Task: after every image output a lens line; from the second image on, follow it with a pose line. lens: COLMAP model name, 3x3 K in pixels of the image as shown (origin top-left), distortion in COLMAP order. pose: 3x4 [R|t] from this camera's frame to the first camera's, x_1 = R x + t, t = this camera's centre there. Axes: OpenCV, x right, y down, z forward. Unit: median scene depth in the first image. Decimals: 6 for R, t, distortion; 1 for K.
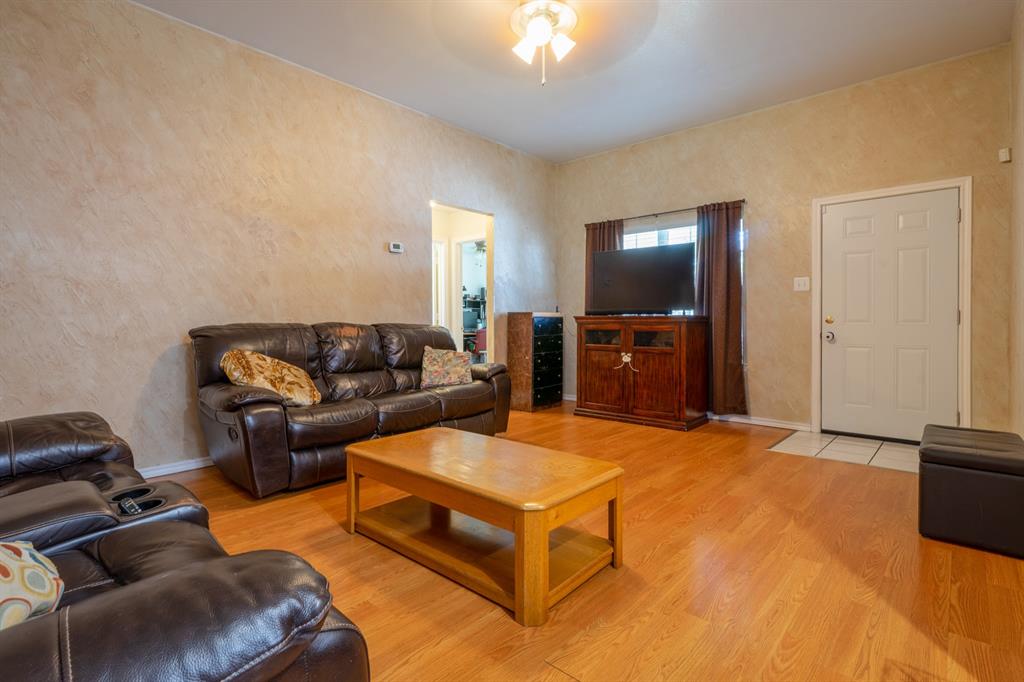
lens RADIAL K [[508.6, 0, 518.1], [0, 508.6, 303.9], [0, 0, 1]] dist [-0.001897, -0.000678]
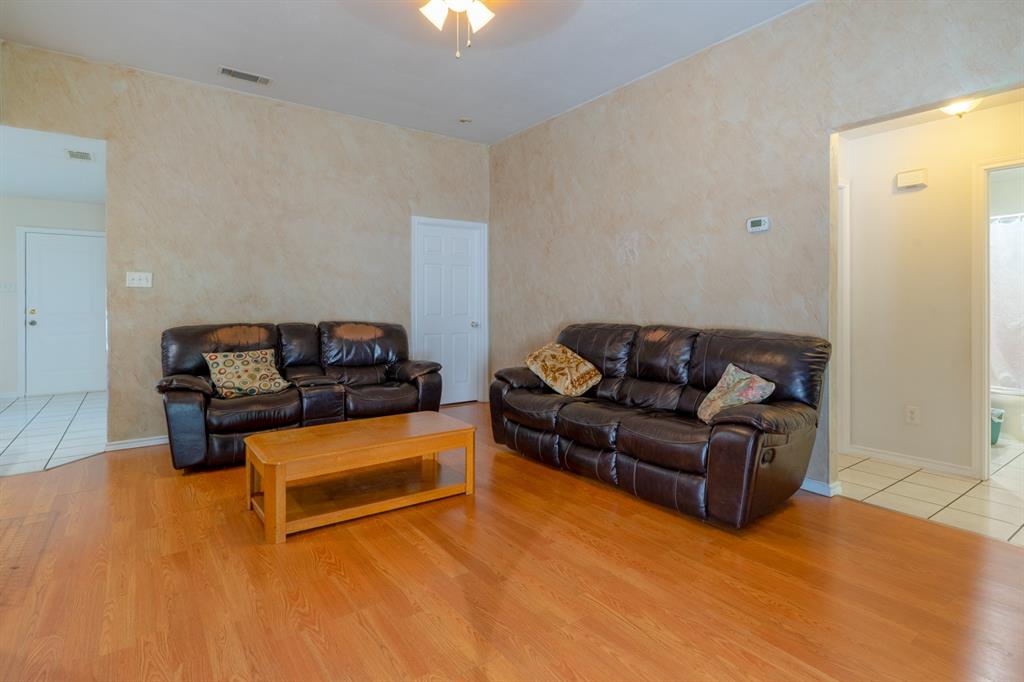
lens RADIAL K [[508.6, 0, 518.1], [0, 508.6, 303.9], [0, 0, 1]] dist [-0.001897, -0.000678]
pose [[-0.209626, 0.010318, -0.977727, 0.835678], [0.045644, 0.998957, 0.000756, -0.019922], [0.976716, -0.044469, -0.209878, 1.238235]]
